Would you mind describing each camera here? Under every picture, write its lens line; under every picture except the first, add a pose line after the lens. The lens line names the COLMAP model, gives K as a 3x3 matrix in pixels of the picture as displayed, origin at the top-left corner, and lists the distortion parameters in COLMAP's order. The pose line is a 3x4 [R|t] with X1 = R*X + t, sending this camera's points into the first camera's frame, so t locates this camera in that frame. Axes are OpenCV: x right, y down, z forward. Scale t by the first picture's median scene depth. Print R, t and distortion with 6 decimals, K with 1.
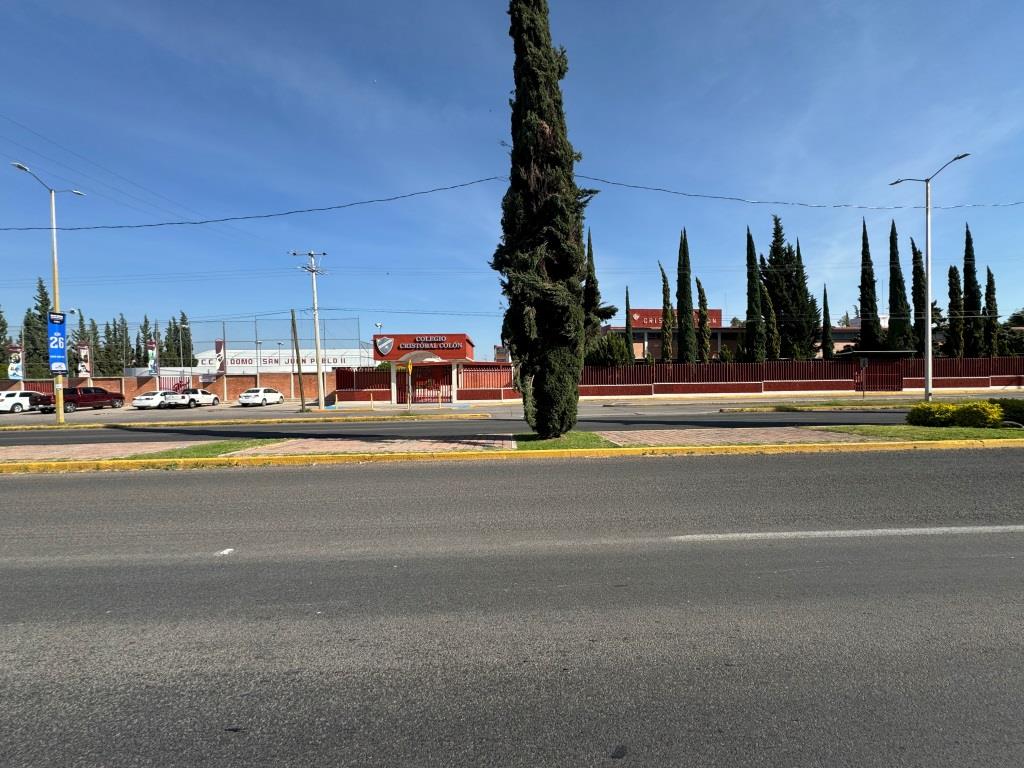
lens RADIAL K [[408.2, 0, 510.6], [0, 408.2, 380.9], [0, 0, 1]] dist [-0.001764, 0.000122]
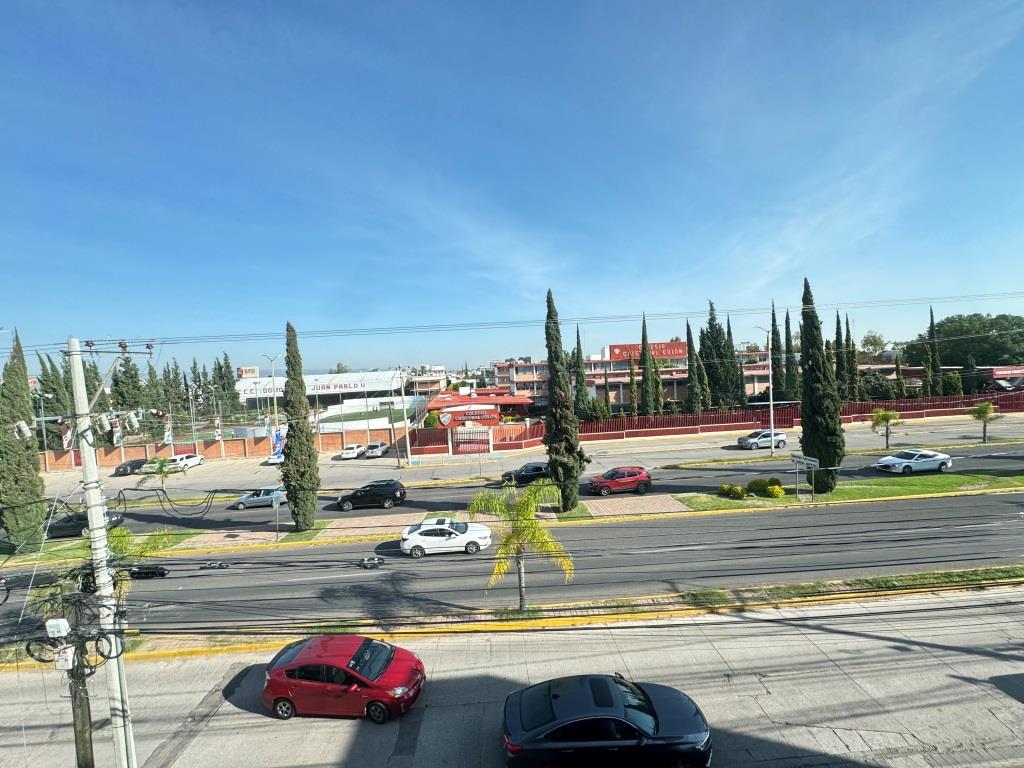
lens RADIAL K [[408.2, 0, 511.3], [0, 408.2, 386.9], [0, 0, 1]] dist [-0.001764, 0.000122]
pose [[0.998920, -0.040126, 0.023431, -0.080147], [0.039264, 0.998574, 0.036166, -0.209377], [-0.024849, -0.035207, 0.999071, -0.425223]]
